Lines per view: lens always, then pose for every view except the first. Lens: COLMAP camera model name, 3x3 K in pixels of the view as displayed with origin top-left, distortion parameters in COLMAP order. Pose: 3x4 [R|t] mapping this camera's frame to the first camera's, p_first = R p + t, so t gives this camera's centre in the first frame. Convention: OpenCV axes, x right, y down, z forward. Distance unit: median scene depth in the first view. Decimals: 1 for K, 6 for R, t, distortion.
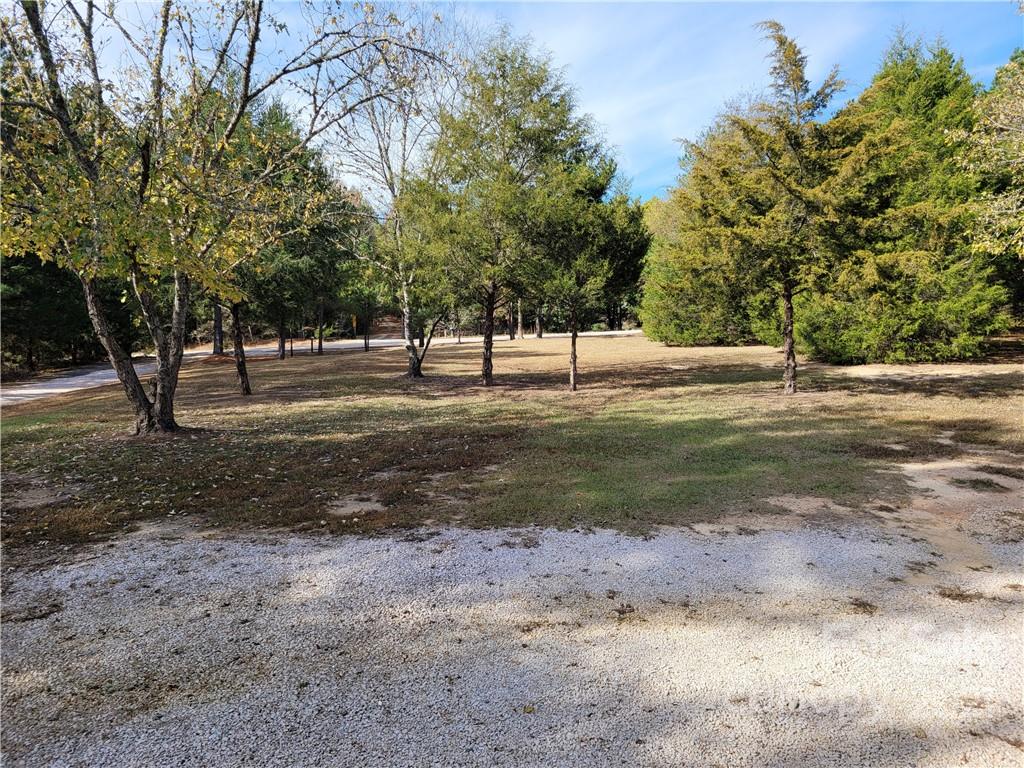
lens RADIAL K [[751.5, 0, 512.0], [0, 751.5, 384.0], [0, 0, 1]] dist [0.041527, -0.006164]
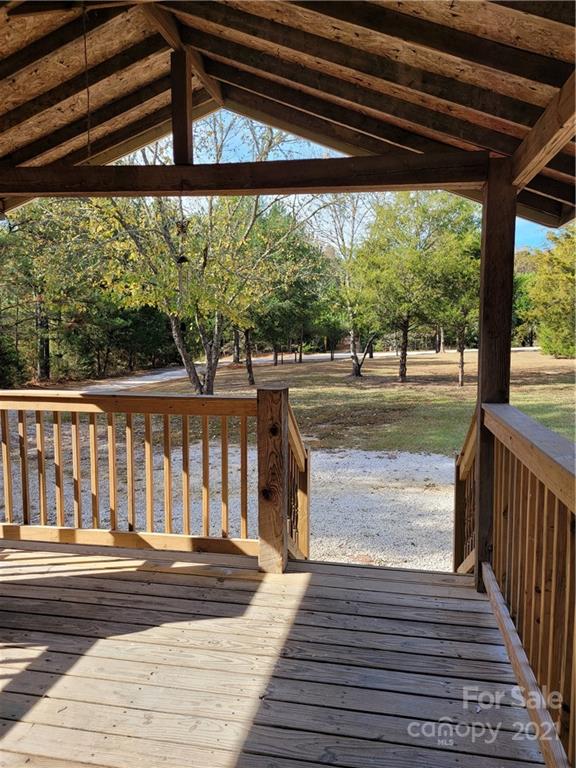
lens RADIAL K [[563.6, 0, 288.0], [0, 563.6, 384.0], [0, 0, 1]] dist [0.041527, -0.006164]
pose [[0.961571, 0.018810, -0.273910, 0.059599], [-0.020713, 0.999777, -0.004058, 0.015936], [0.273773, 0.009575, 0.961747, -0.157892]]
